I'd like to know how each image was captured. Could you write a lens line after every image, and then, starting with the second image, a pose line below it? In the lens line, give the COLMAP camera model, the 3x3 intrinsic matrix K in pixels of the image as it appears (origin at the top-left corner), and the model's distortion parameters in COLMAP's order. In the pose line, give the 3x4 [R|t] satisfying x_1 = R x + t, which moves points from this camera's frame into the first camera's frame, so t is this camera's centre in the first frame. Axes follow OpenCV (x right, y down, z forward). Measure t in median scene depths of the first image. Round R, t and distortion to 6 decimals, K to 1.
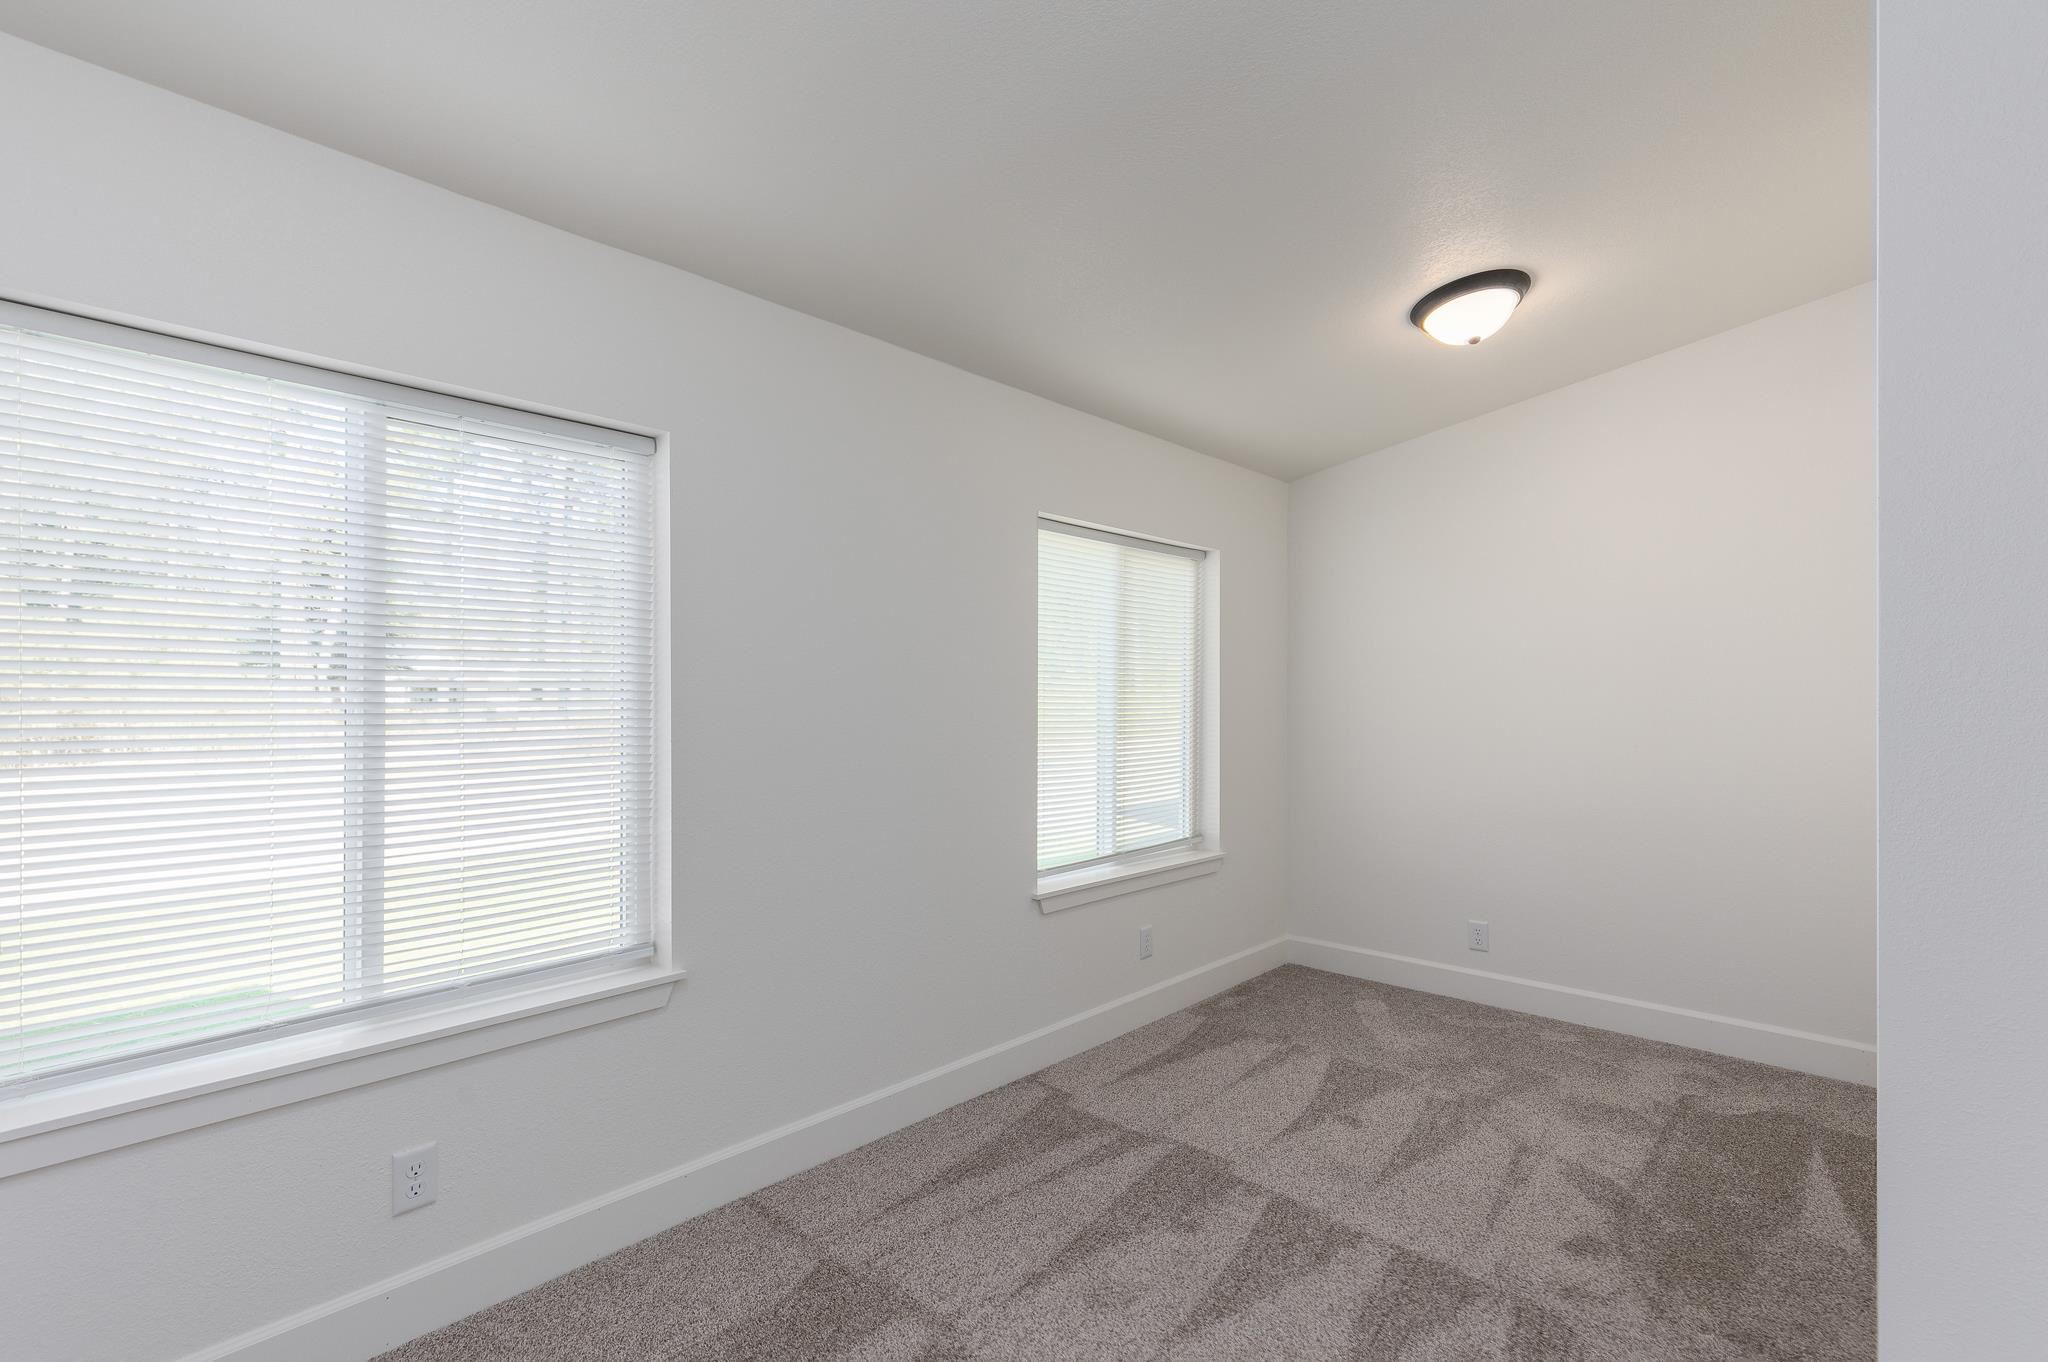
lens RADIAL K [[936.2, 0, 1021.5], [0, 936.2, 684.6], [0, 0, 1]] dist [0.002758, 0.000078]
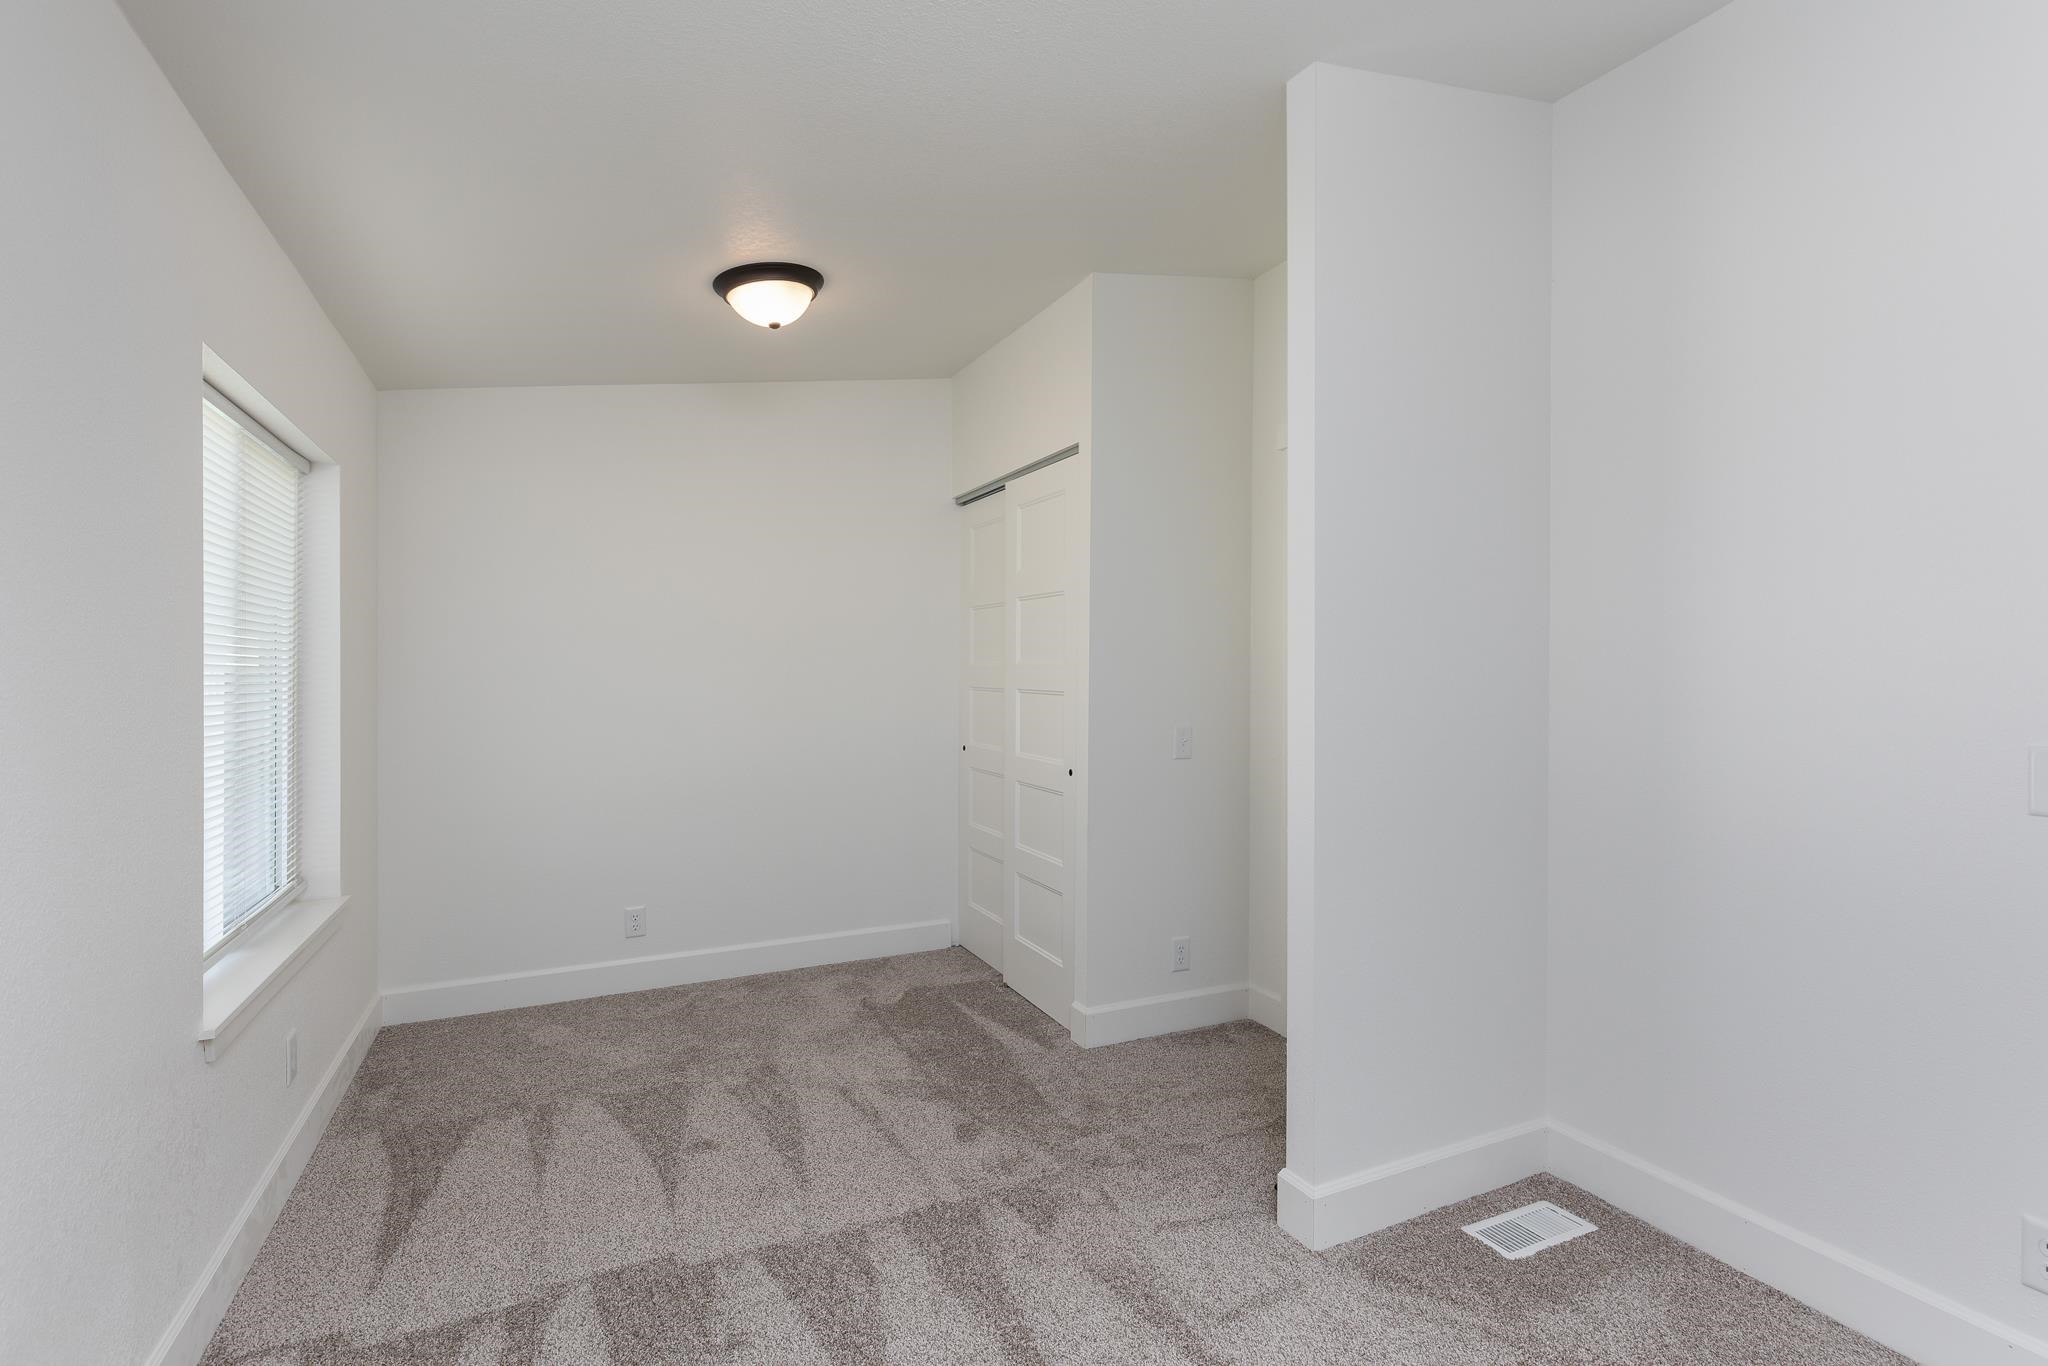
lens RADIAL K [[936.2, 0, 1026.7], [0, 936.2, 678.4], [0, 0, 1]] dist [0.002758, 0.000078]
pose [[0.355758, -0.009244, 0.934532, -0.338417], [-0.009793, 0.999859, 0.013618, -0.001718], [-0.934527, -0.013996, 0.355617, 0.348917]]
